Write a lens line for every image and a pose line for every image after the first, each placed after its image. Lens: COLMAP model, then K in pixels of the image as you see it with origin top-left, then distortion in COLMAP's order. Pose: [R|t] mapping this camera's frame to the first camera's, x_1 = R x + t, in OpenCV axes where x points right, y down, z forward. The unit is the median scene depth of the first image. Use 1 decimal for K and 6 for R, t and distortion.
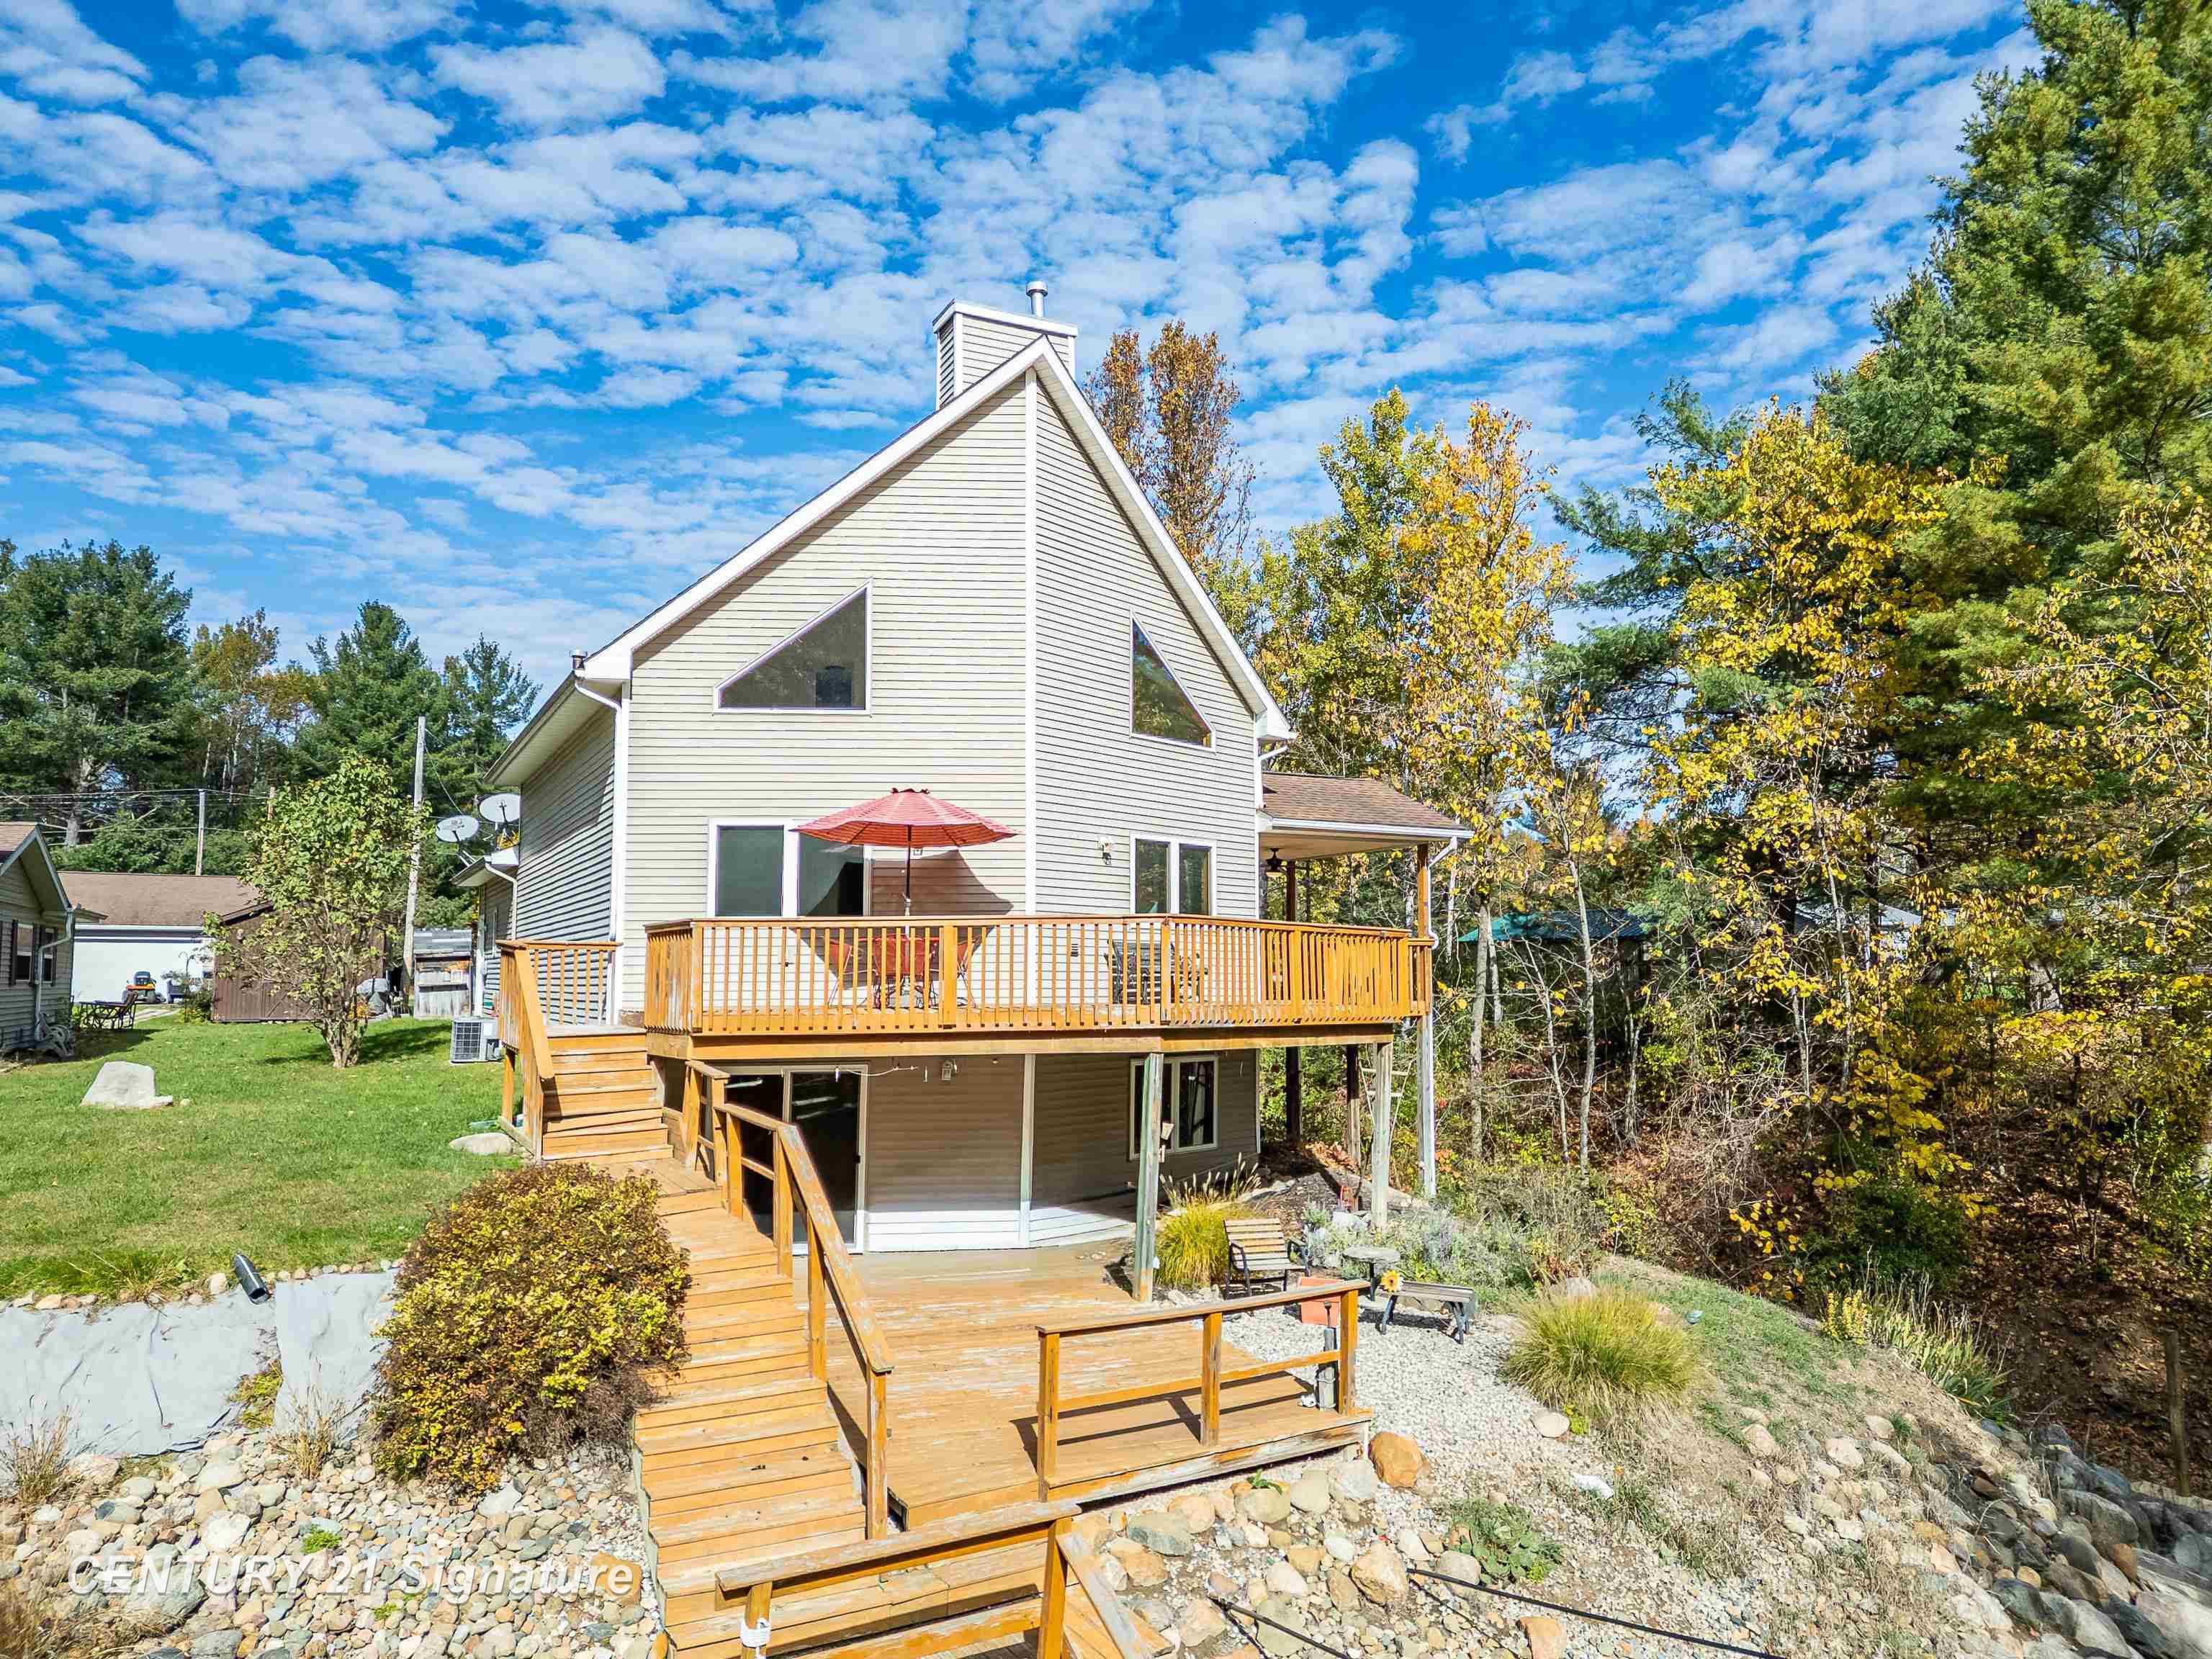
lens RADIAL K [[1534.5, 0, 1118.6], [0, 1534.5, 820.3], [0, 0, 1]] dist [0.073205, -0.065667]
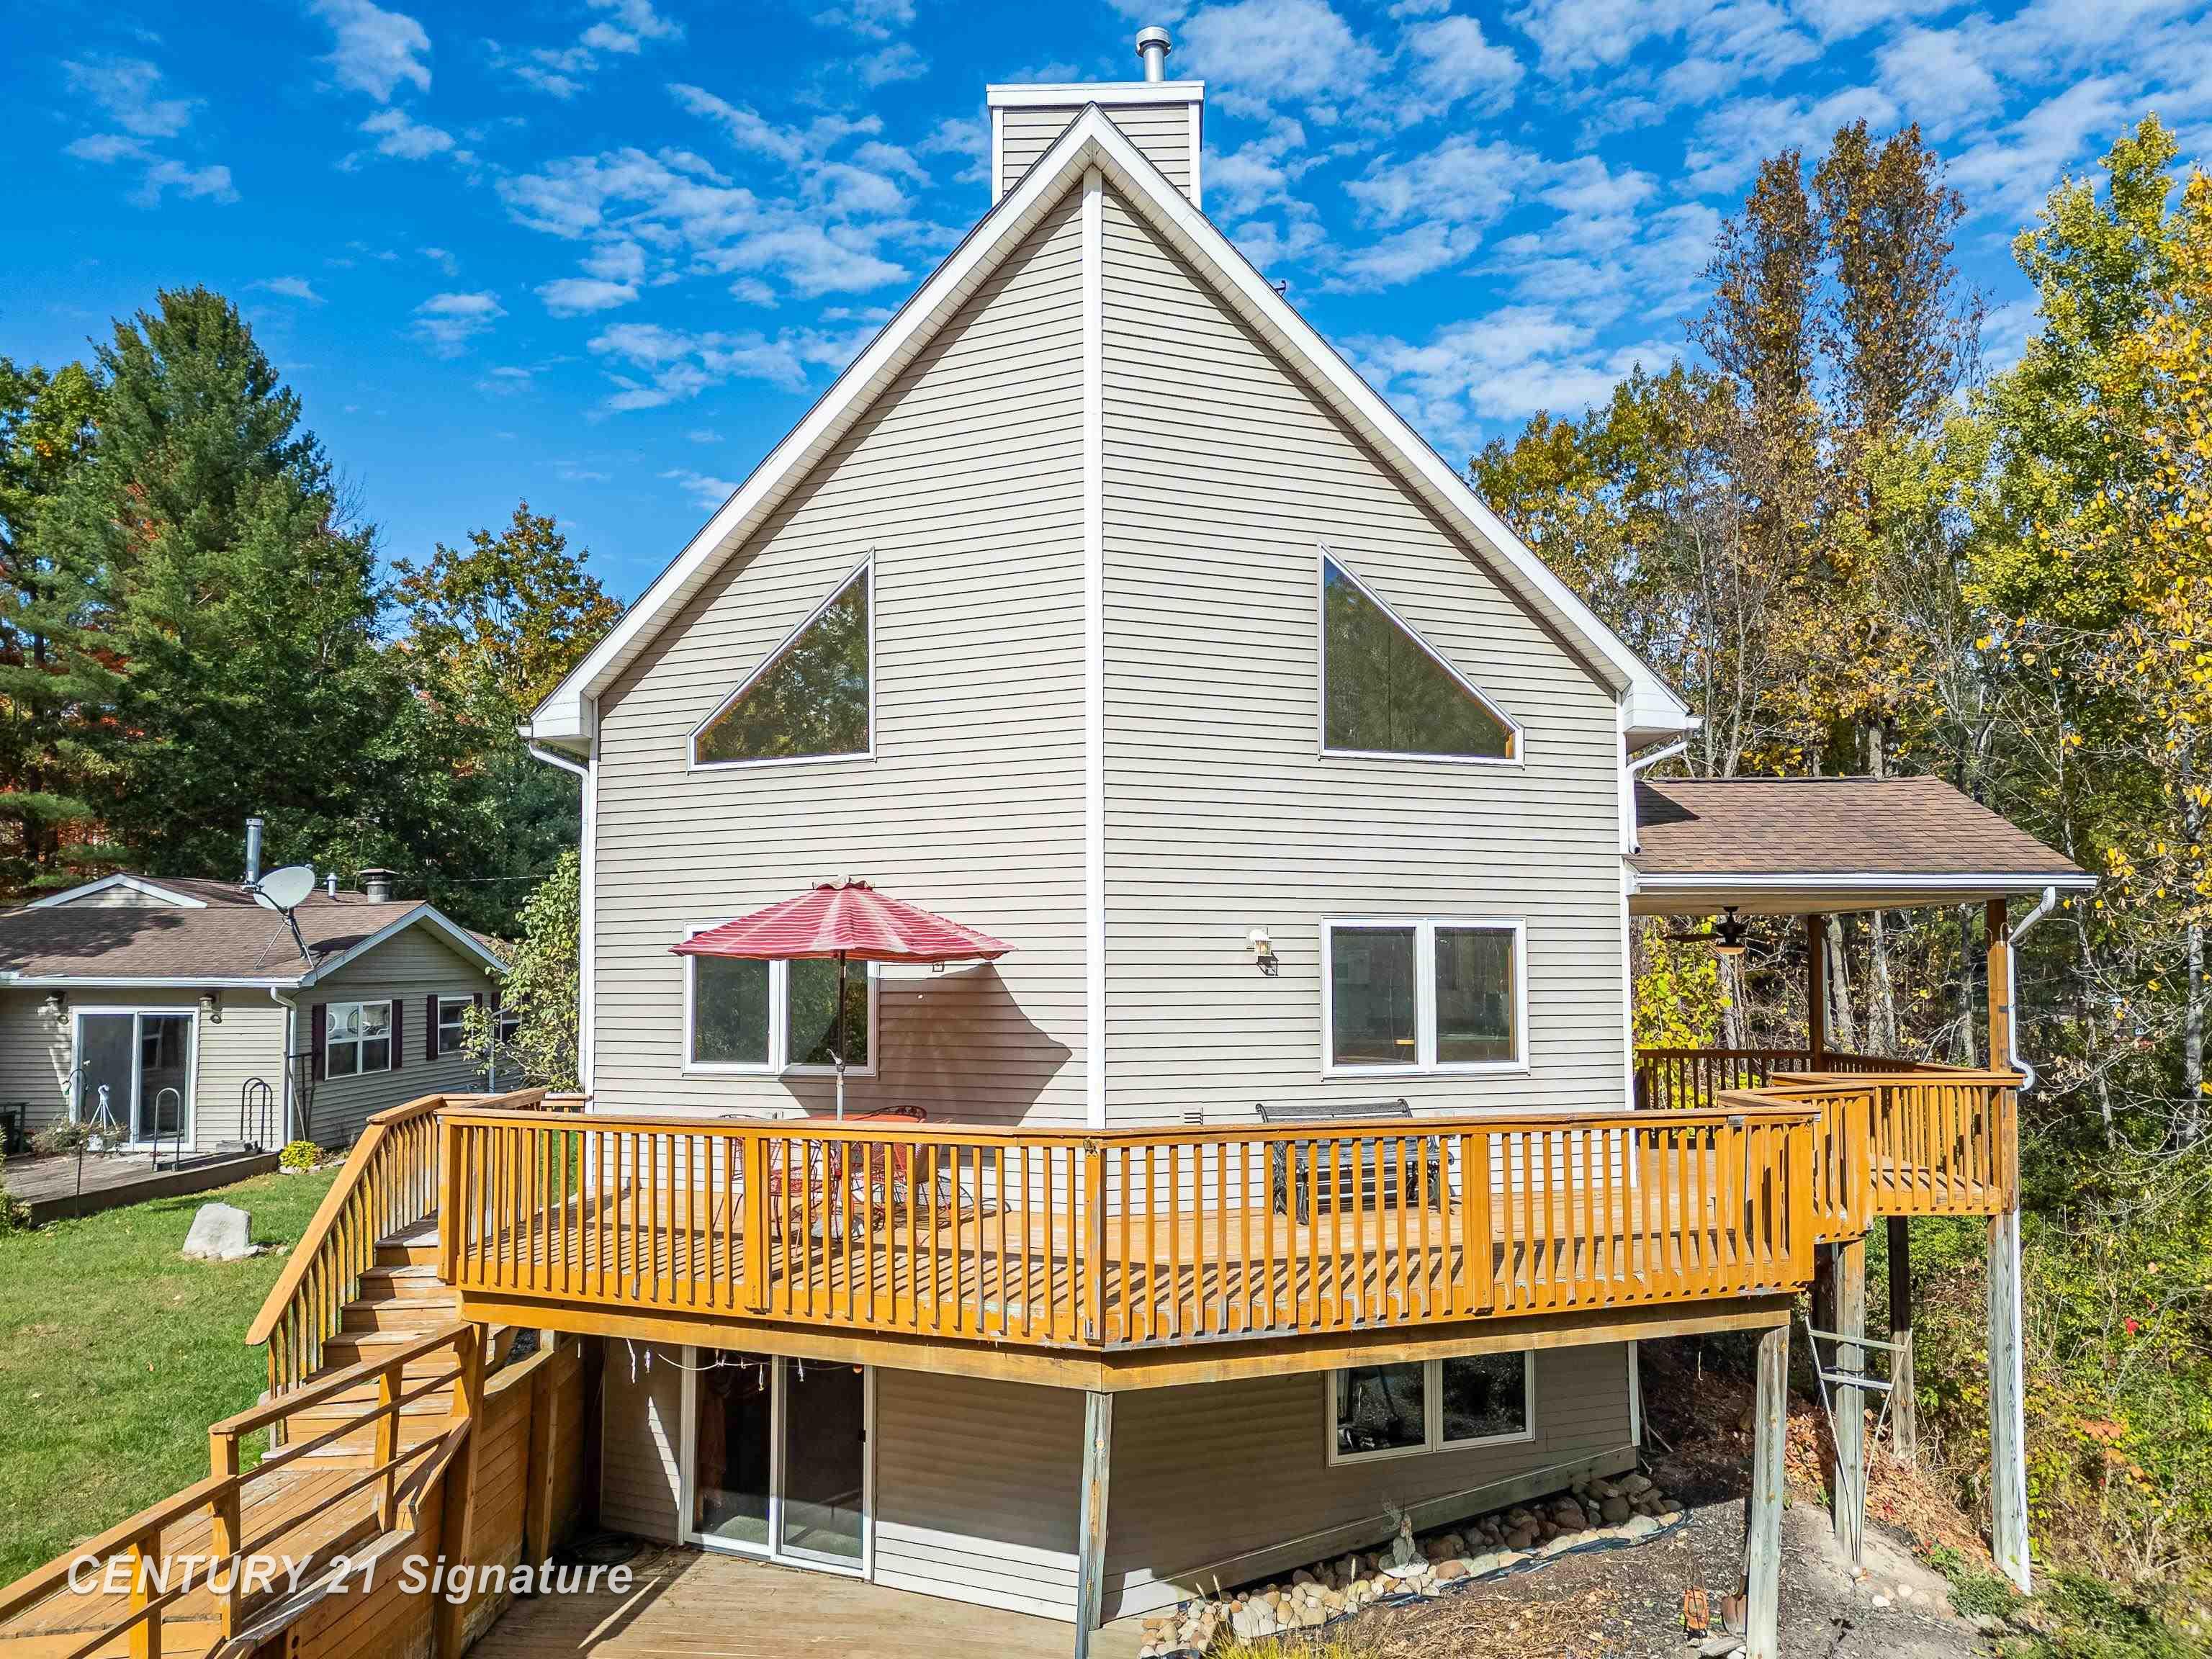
lens RADIAL K [[1569.7, 0, 1102.5], [0, 1569.7, 875.7], [0, 0, 1]] dist [0.036160, -0.002100]
pose [[0.873314, -0.029827, -0.486243, 0.230303], [0.052647, 0.998057, 0.033334, -0.033125], [0.484304, -0.054710, 0.873187, 0.421346]]
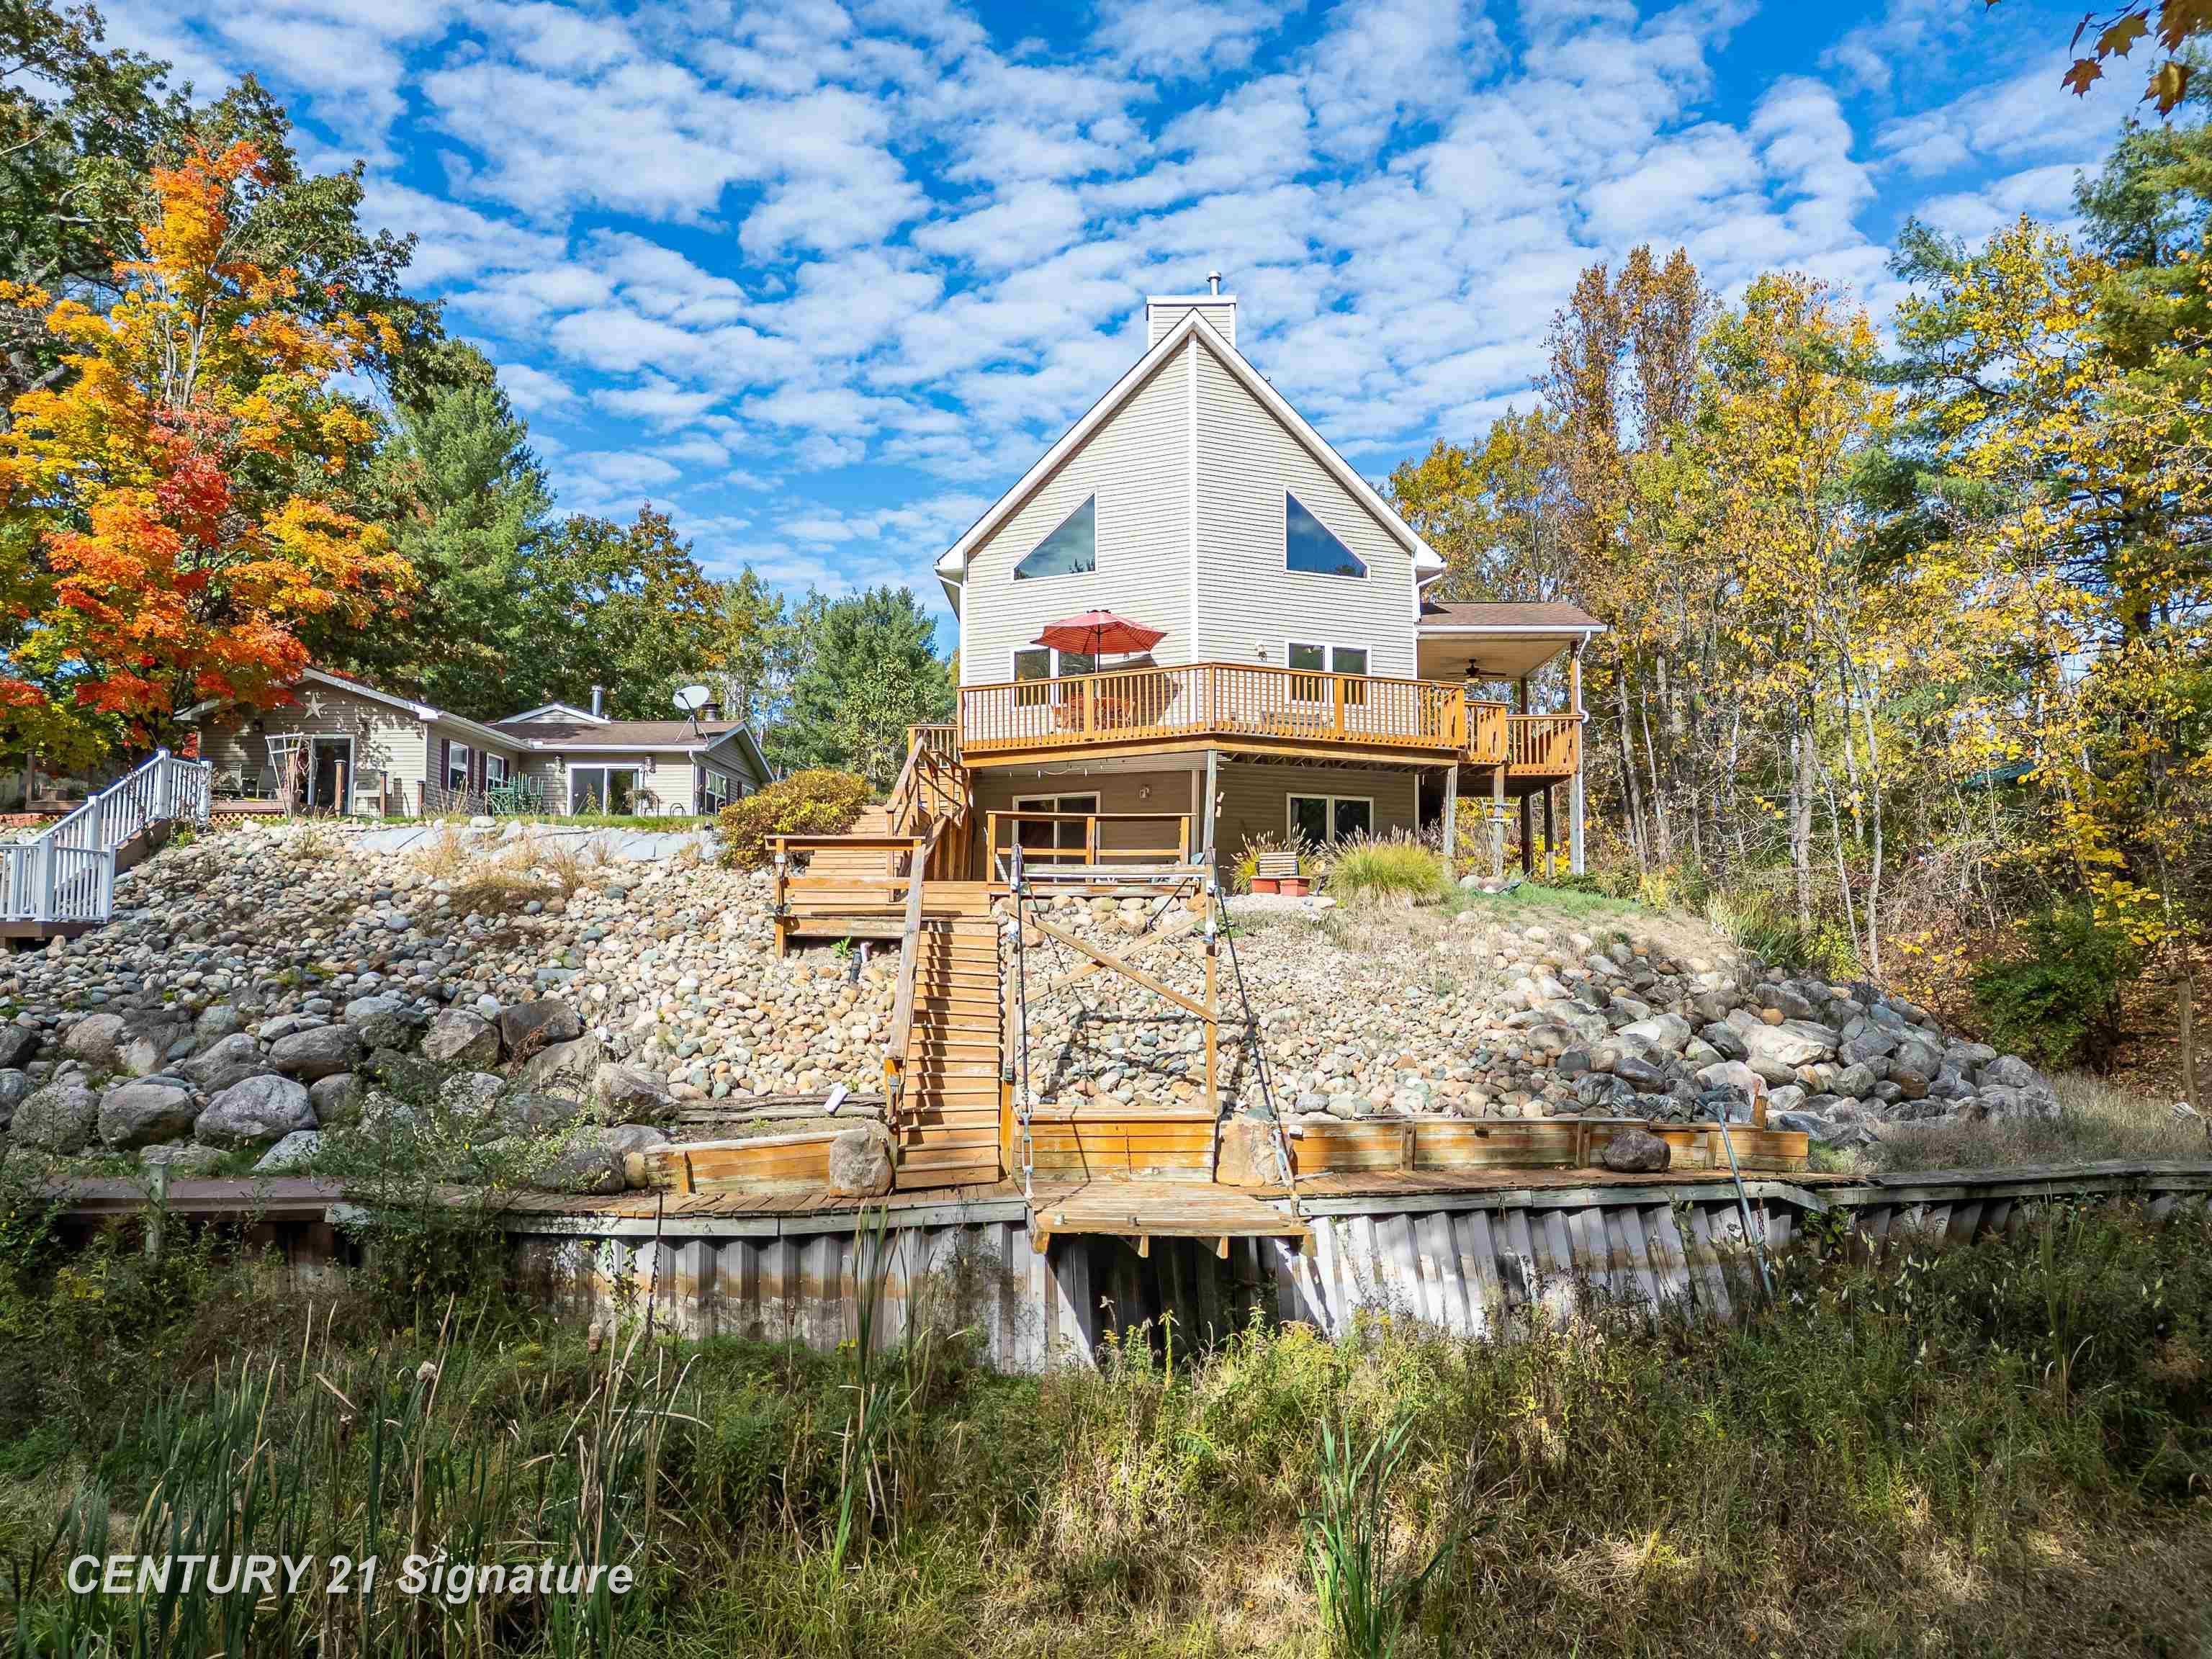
lens RADIAL K [[1534.5, 0, 1118.6], [0, 1534.5, 820.3], [0, 0, 1]] dist [0.073205, -0.065667]
pose [[0.889984, -0.048627, -0.453391, 0.513205], [0.049581, 0.998722, -0.009789, 0.184777], [0.453287, -0.013768, 0.891258, -0.362345]]
